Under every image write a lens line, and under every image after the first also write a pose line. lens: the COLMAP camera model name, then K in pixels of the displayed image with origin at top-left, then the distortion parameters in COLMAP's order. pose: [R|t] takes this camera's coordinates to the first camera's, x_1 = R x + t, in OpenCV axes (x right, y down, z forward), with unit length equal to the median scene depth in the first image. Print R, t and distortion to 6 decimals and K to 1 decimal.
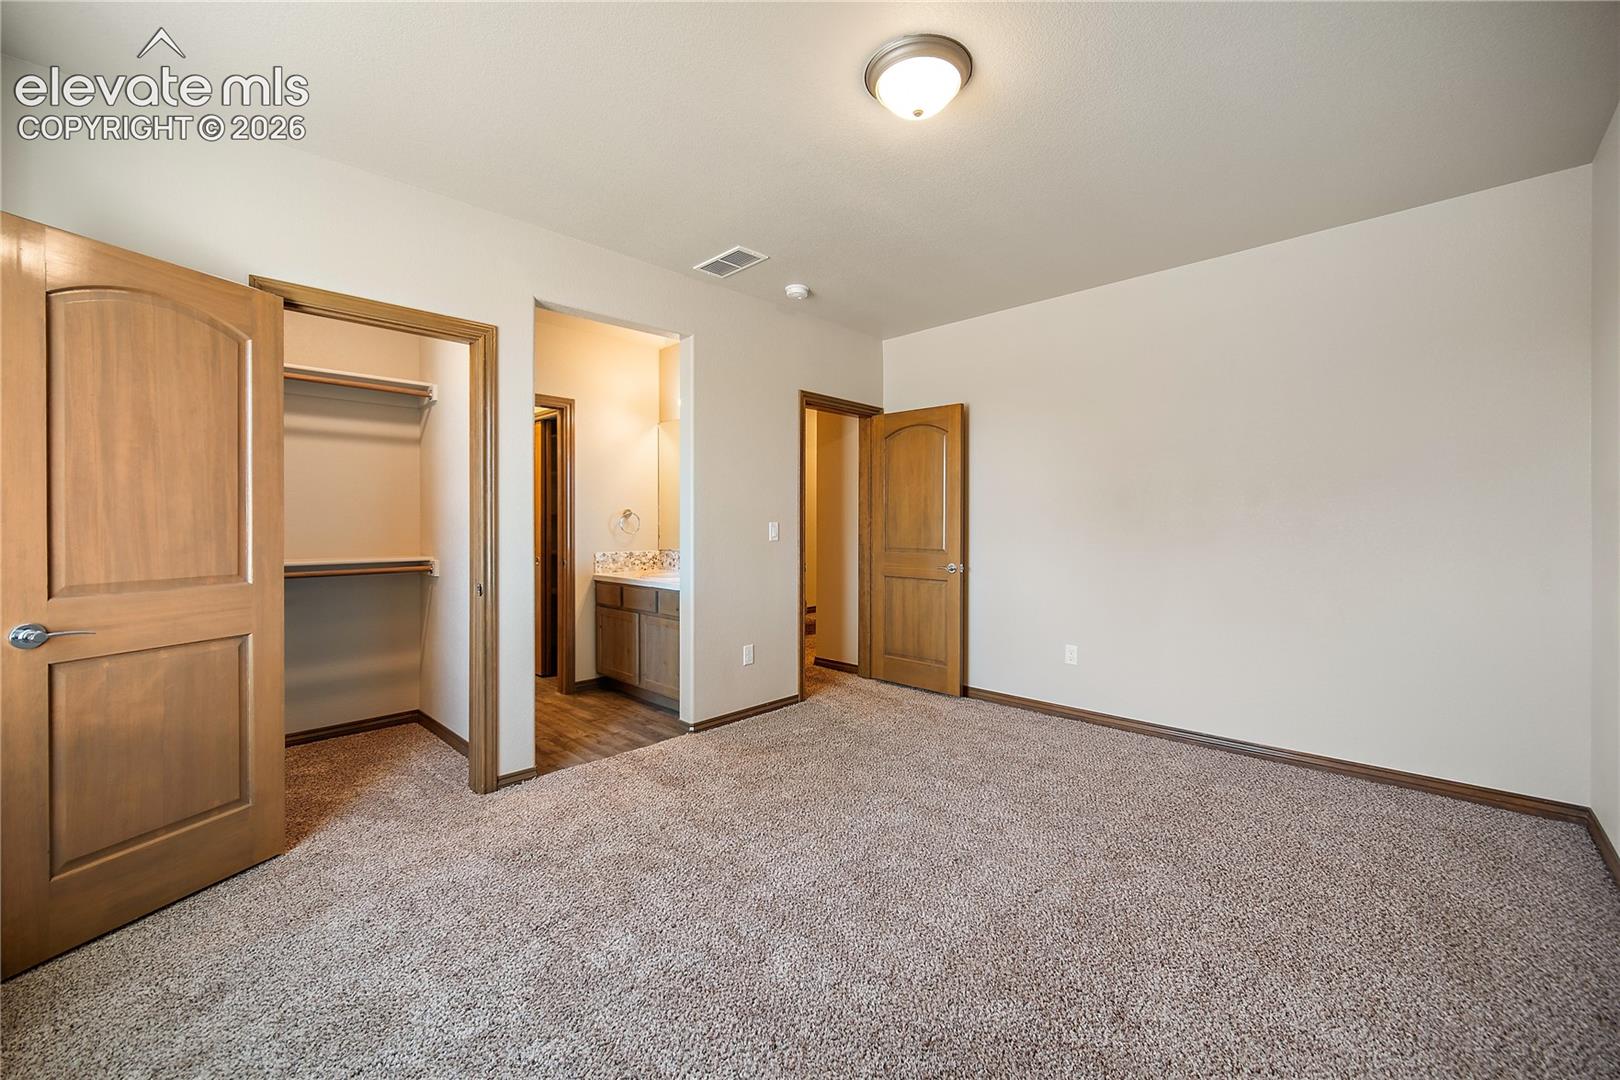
lens RADIAL K [[639.3, 0, 807.6], [0, 639.3, 529.7], [0, 0, 1]] dist [0.001807, -0.000252]
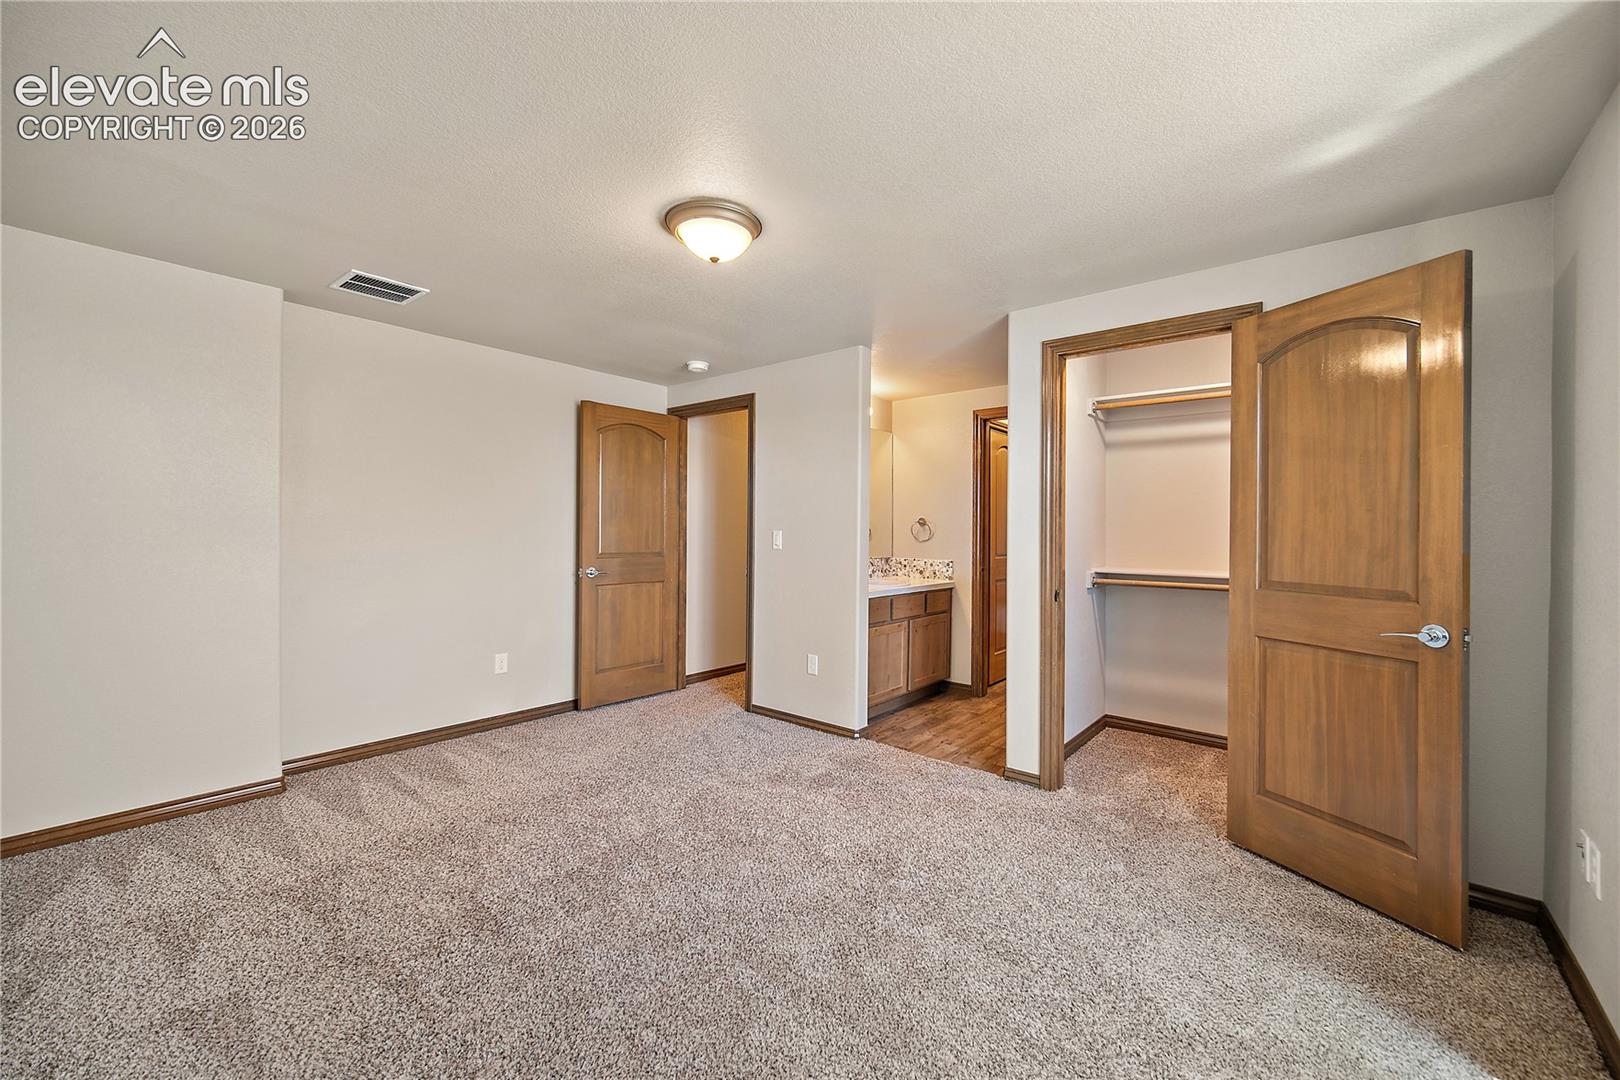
lens RADIAL K [[639.3, 0, 807.6], [0, 639.3, 539.0], [0, 0, 1]] dist [0.001807, -0.000252]
pose [[-0.072521, -0.004593, 0.997356, -1.288645], [0.000582, 0.999989, 0.004648, -0.002239], [-0.997367, 0.000917, -0.072517, 1.258198]]
